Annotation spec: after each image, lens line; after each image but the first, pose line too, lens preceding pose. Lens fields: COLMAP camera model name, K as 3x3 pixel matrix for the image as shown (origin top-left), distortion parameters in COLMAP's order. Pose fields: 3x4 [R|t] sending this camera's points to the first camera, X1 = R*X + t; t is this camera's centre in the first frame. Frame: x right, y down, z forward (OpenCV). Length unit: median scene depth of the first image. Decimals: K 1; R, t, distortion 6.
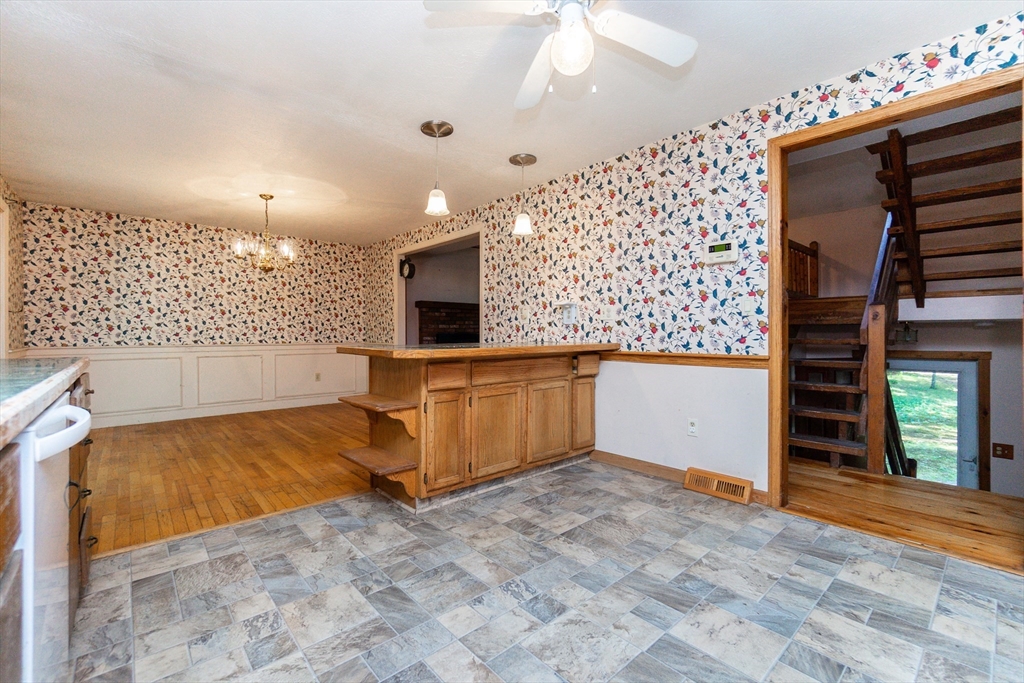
lens RADIAL K [[440.2, 0, 512.6], [0, 440.2, 333.5], [0, 0, 1]] dist [-0.008962, -0.000467]
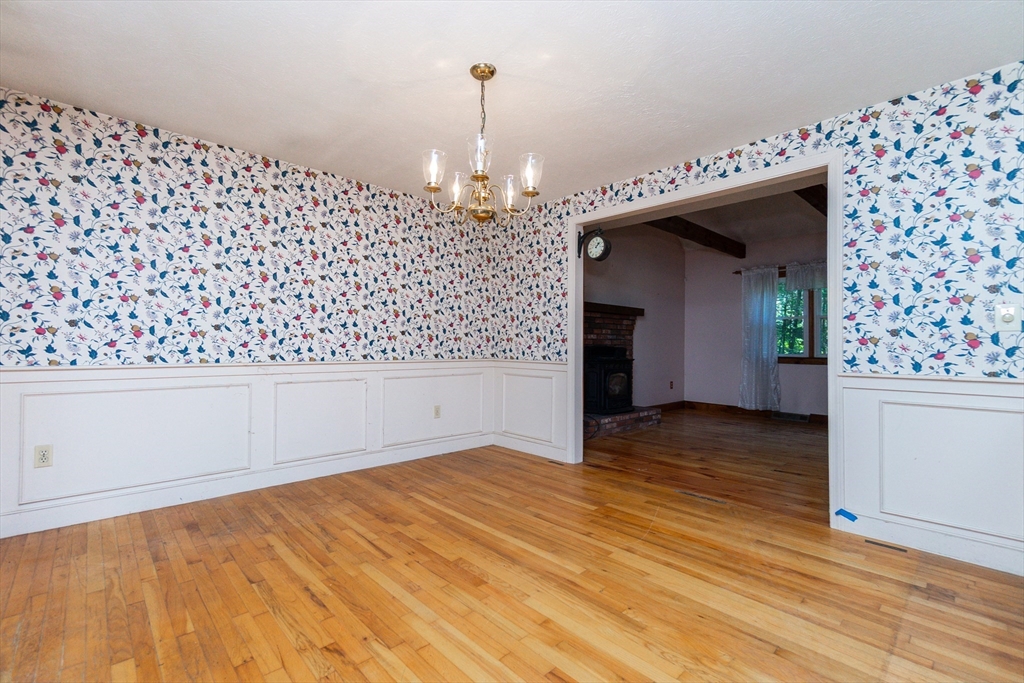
lens RADIAL K [[449.0, 0, 508.7], [0, 449.0, 341.4], [0, 0, 1]] dist [0.001719, 0.000129]
pose [[0.999651, 0.007389, 0.025381, -0.847809], [-0.007216, 0.999950, -0.006894, -0.004459], [-0.025430, 0.006709, 0.999654, 0.770178]]
